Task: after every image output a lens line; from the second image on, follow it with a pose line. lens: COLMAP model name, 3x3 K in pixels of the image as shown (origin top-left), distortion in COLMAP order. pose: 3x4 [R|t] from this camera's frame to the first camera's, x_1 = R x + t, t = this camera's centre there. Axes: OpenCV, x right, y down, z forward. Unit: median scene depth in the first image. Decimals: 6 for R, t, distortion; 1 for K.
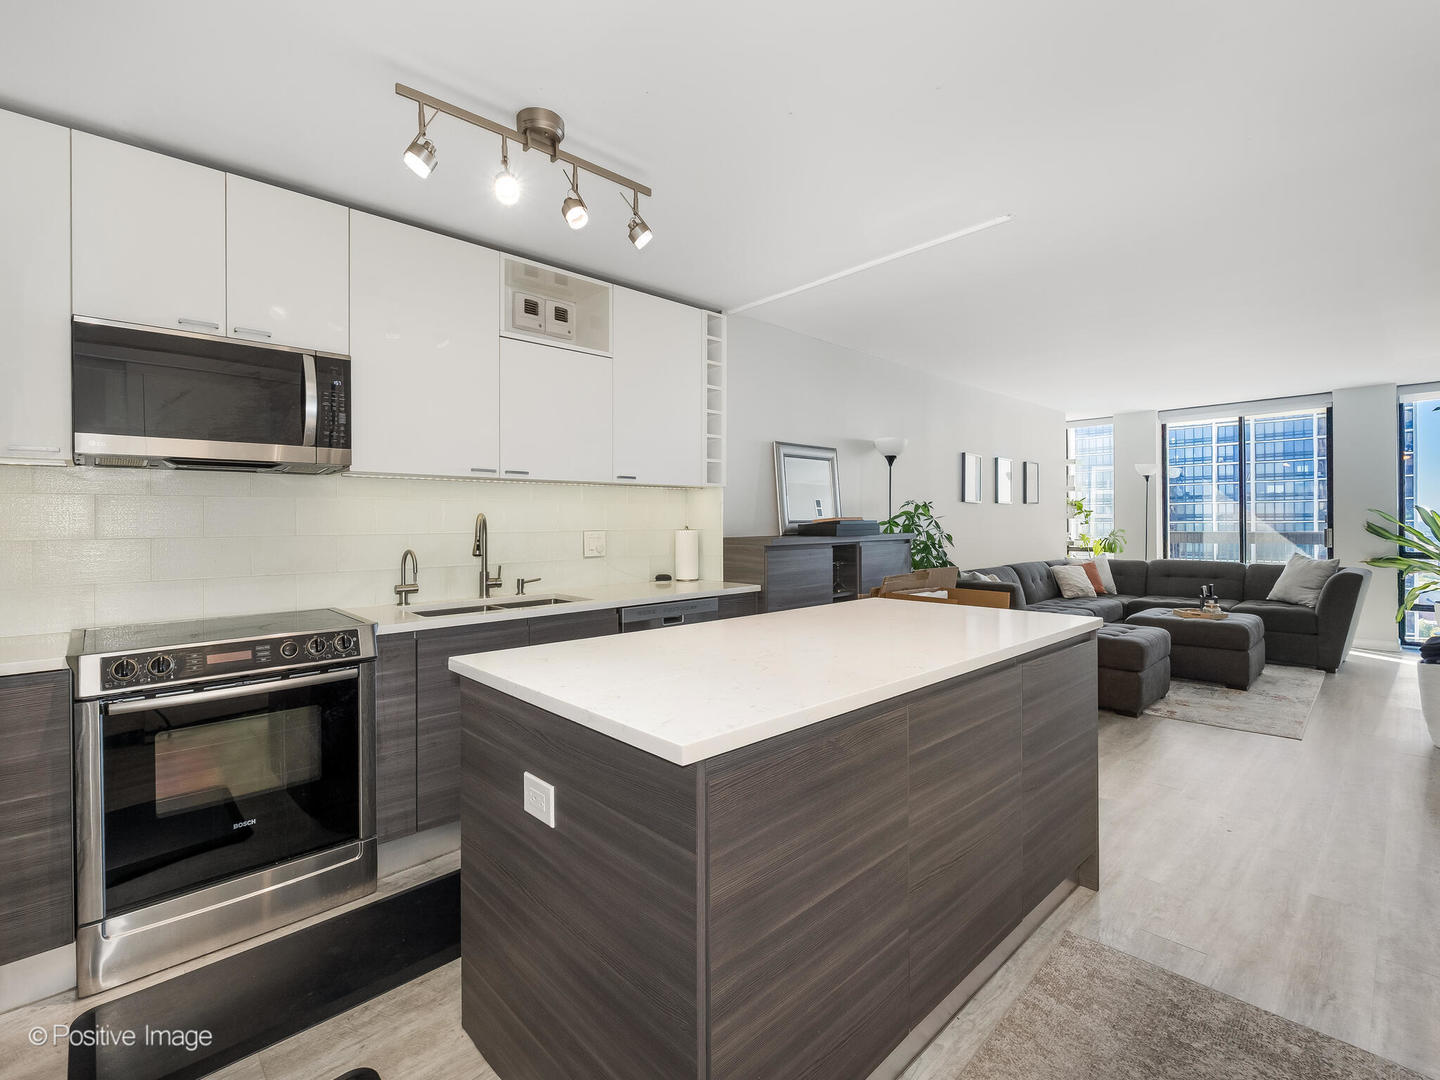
lens RADIAL K [[734.2, 0, 758.9], [0, 734.2, 518.1], [0, 0, 1]] dist [-0.001990, -0.001011]
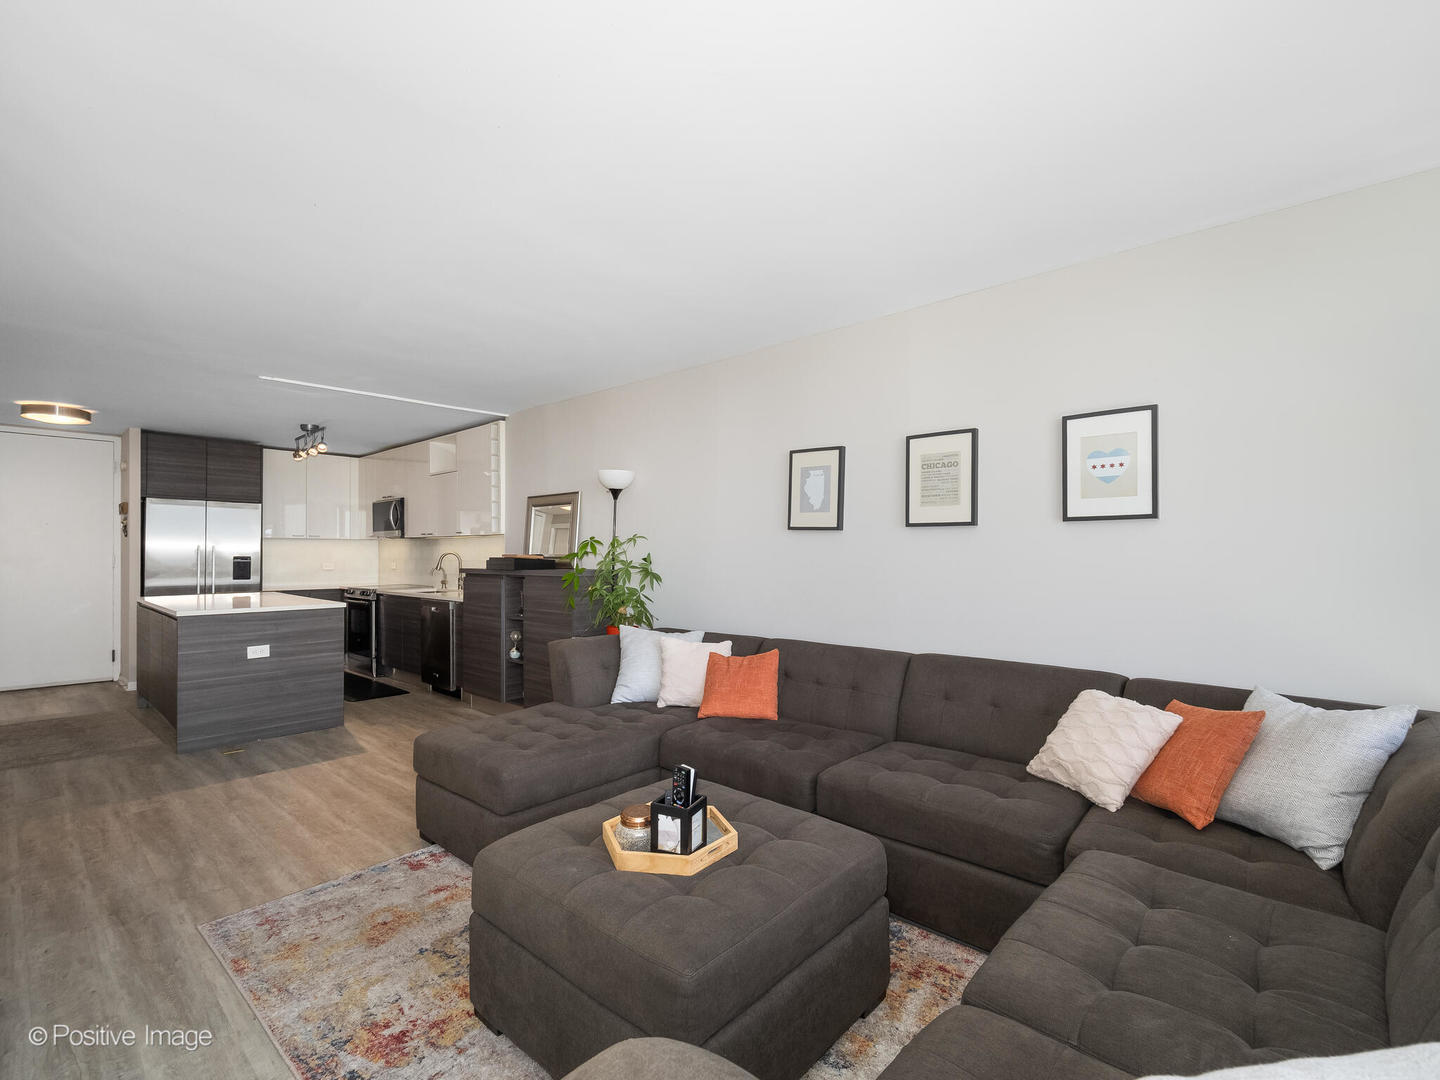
lens RADIAL K [[661.7, 0, 728.8], [0, 661.7, 544.2], [0, 0, 1]] dist [-0.005166, 0.001101]
pose [[-0.000459, -0.007347, -0.999973, 0.919887], [0.003204, 0.999968, -0.007348, -0.007155], [0.999995, -0.003208, -0.000436, 1.029533]]
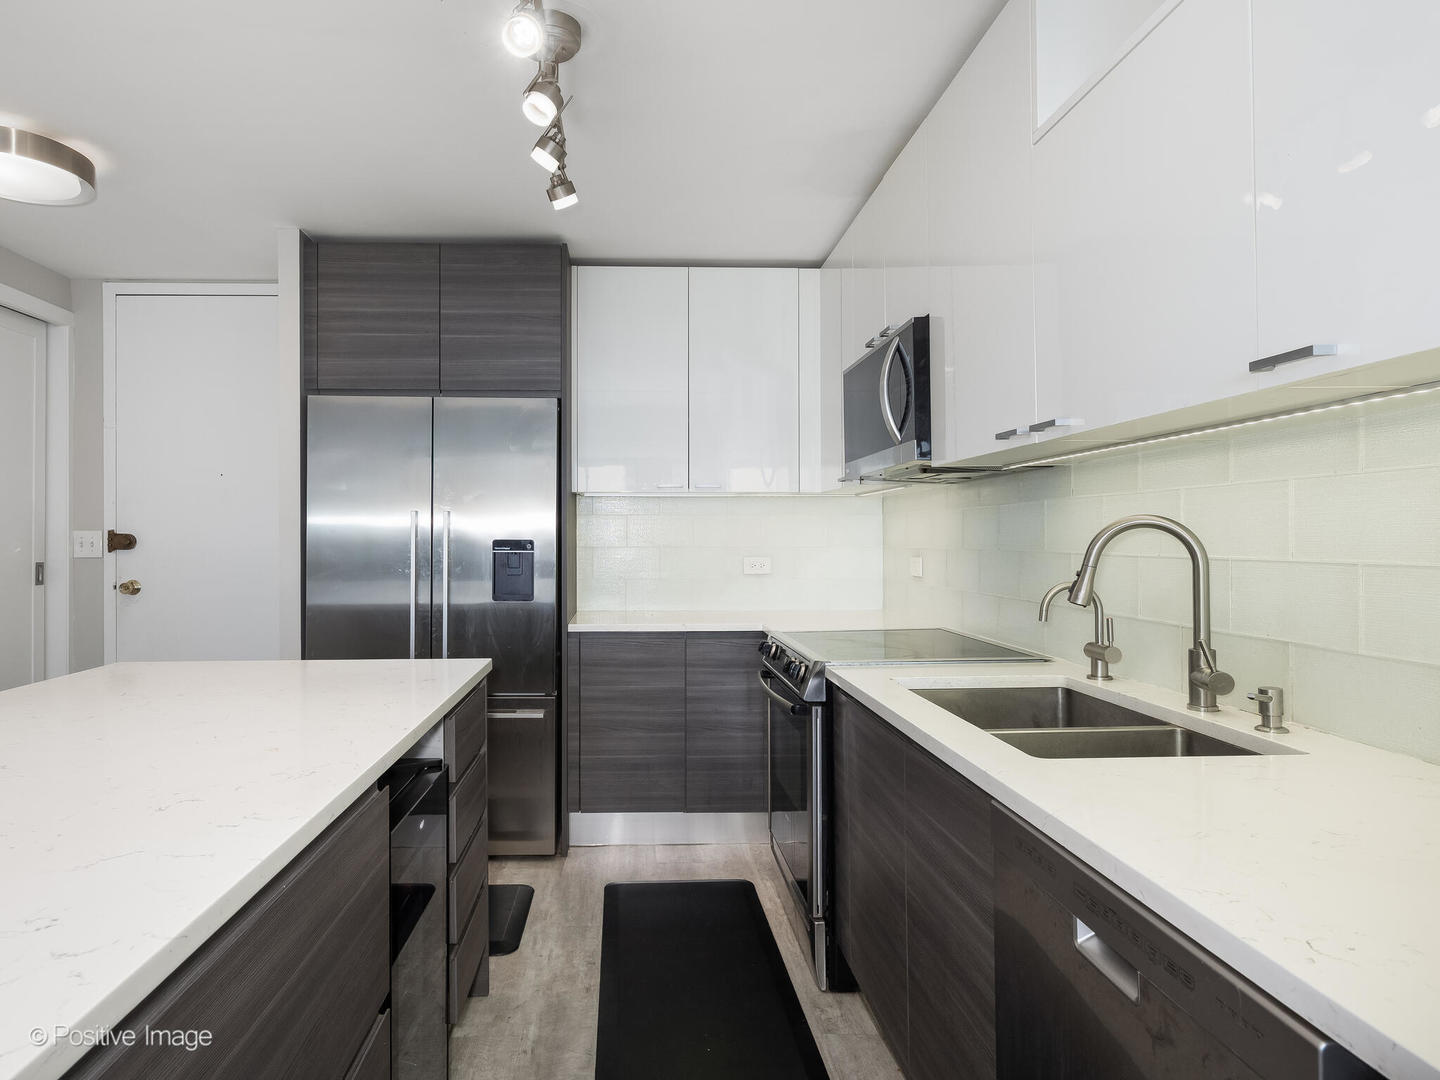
lens RADIAL K [[831.7, 0, 622.4], [0, 831.7, 528.6], [0, 0, 1]] dist [-0.011259, -0.004478]
pose [[-0.720470, 0.001217, -0.693485, 0.111954], [0.011595, 0.999880, -0.010292, 0.001962], [0.693390, -0.015456, -0.720397, 0.629587]]
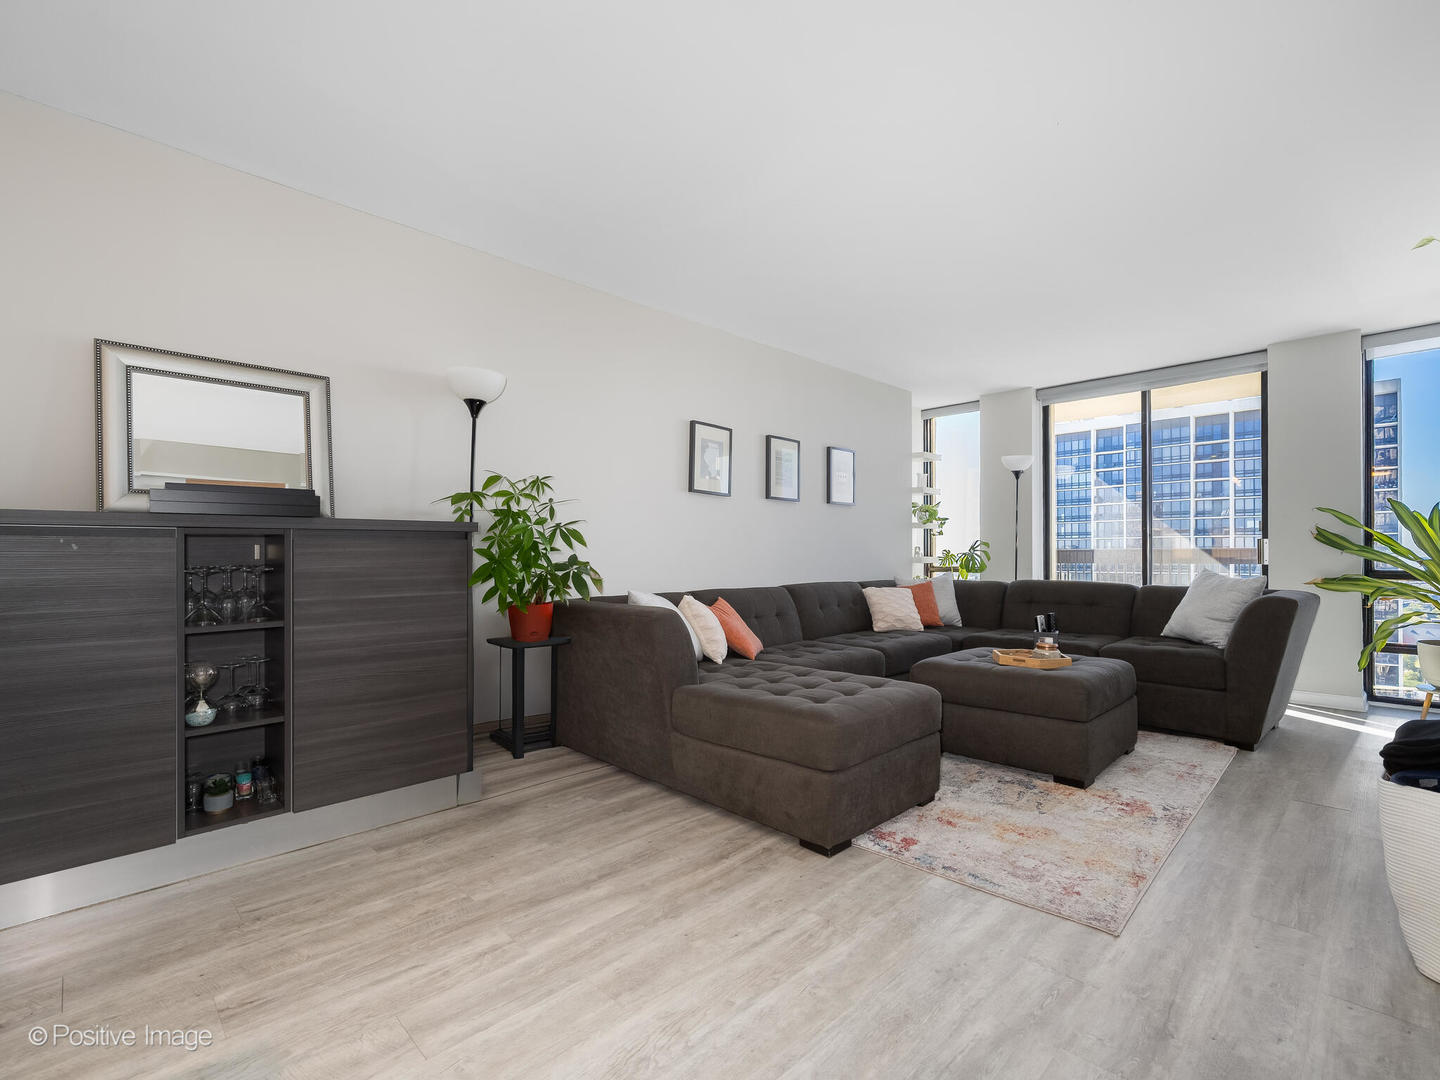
lens RADIAL K [[661.7, 0, 719.0], [0, 661.7, 553.5], [0, 0, 1]] dist [-0.005166, 0.001101]
pose [[0.997476, 0.002480, -0.070966, 0.368697], [-0.002302, 0.999994, 0.002593, 0.036913], [0.070972, -0.002423, 0.997475, 0.399480]]
